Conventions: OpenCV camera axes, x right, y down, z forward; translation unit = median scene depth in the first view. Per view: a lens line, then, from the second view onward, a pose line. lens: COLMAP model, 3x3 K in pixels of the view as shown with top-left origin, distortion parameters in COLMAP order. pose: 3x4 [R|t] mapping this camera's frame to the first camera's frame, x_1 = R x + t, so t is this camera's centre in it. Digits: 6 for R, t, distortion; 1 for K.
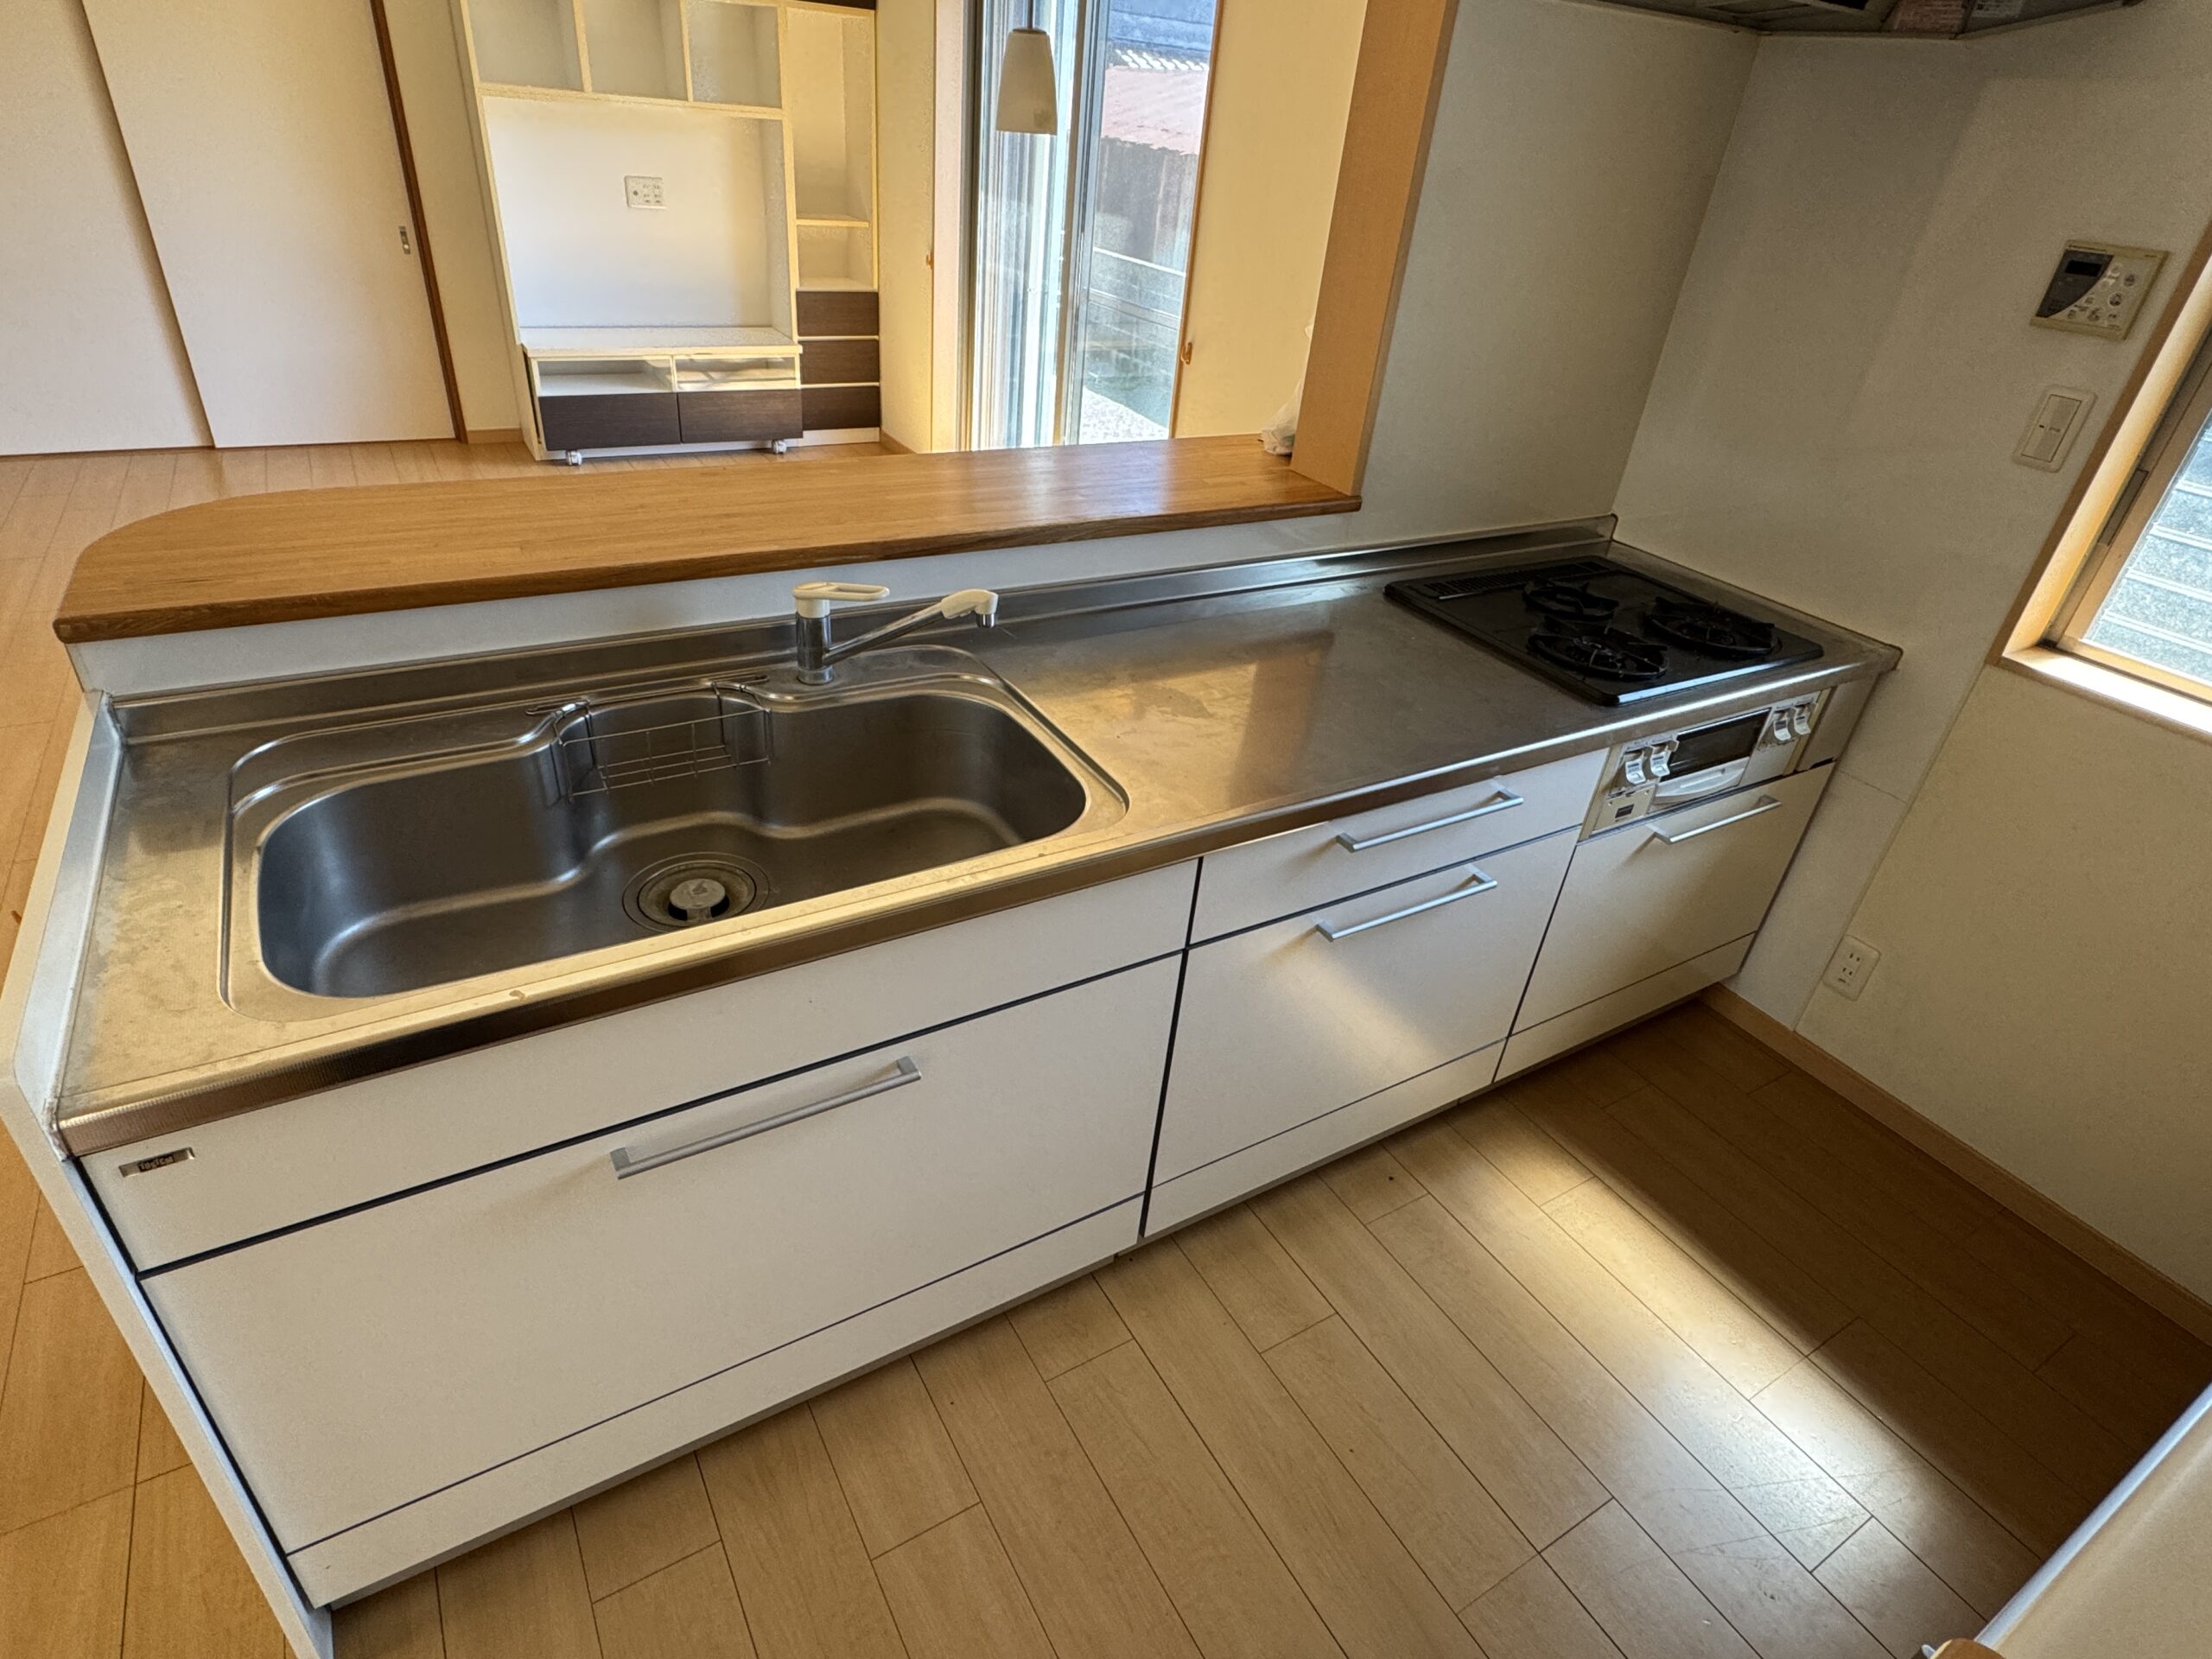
lens RADIAL K [[1173.7, 0, 1106.0], [0, 1173.7, 829.5], [0, 0, 1]] dist [-0.003470, 0.000371]
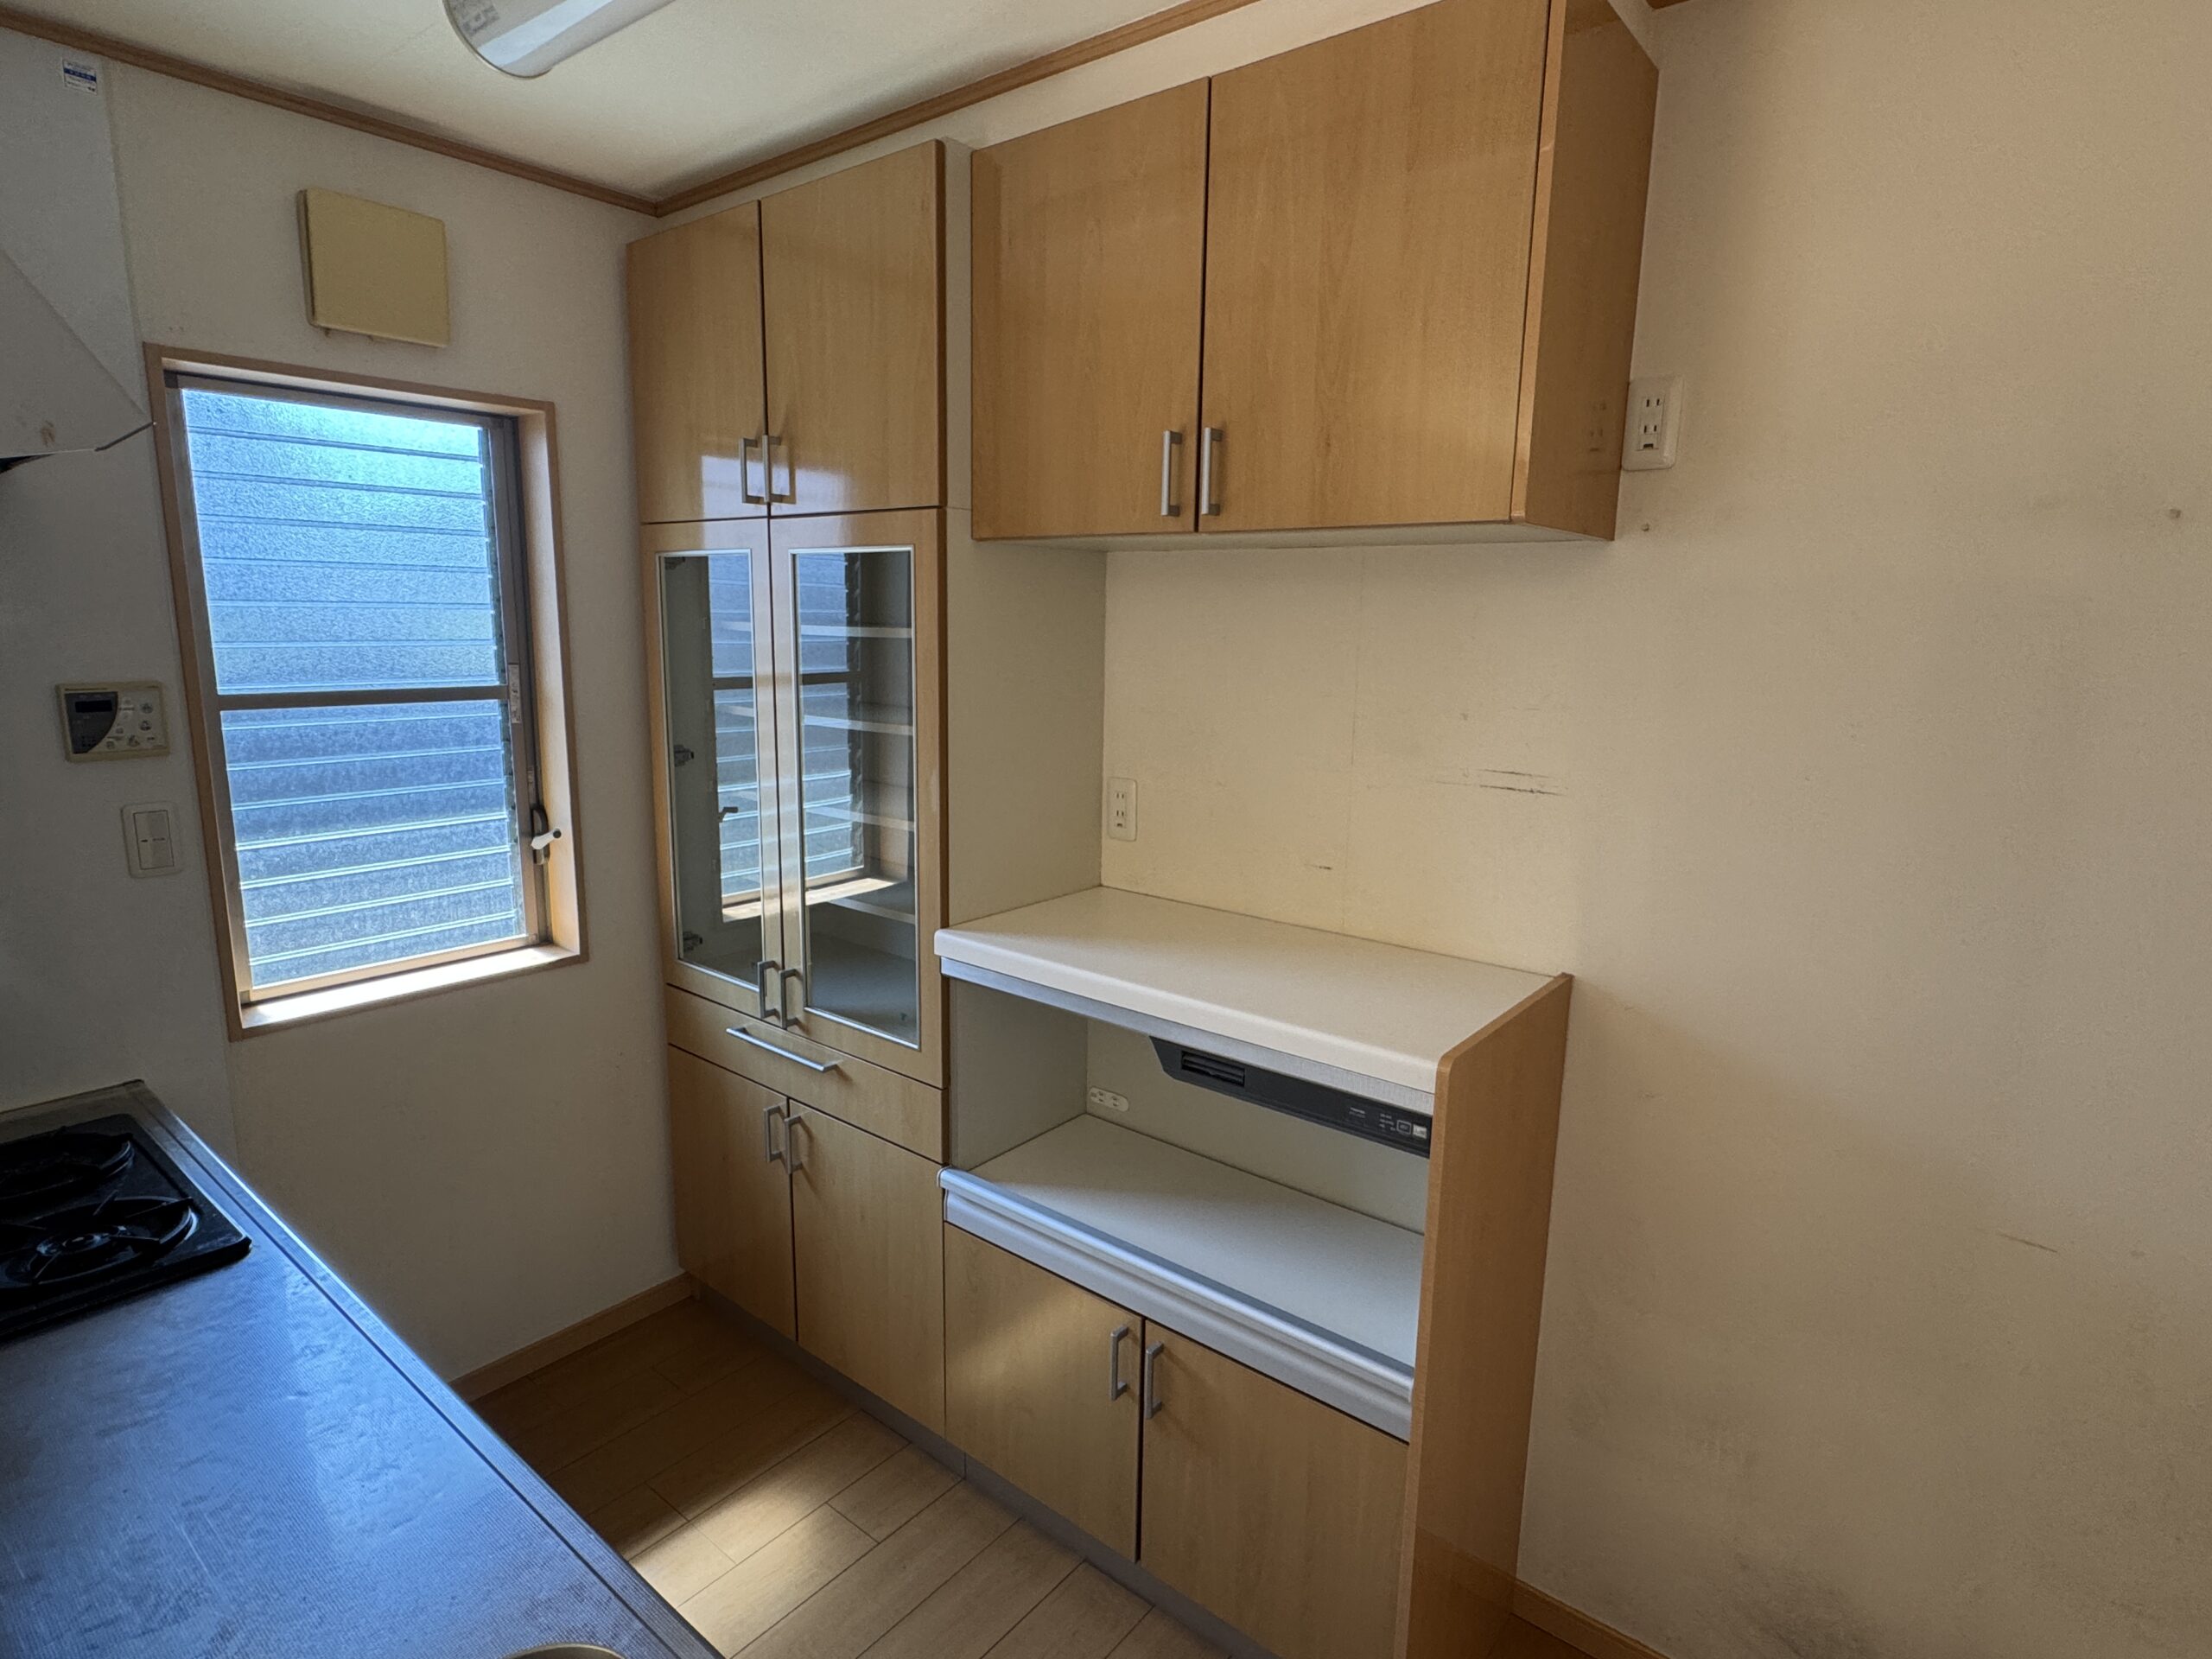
lens RADIAL K [[1173.7, 0, 1106.0], [0, 1173.7, 829.5], [0, 0, 1]] dist [-0.003470, 0.000371]
pose [[-0.341067, -0.259531, 0.903503, -0.430284], [0.455200, 0.795334, 0.400295, -0.384827], [-0.822475, 0.547802, -0.153124, 0.459933]]
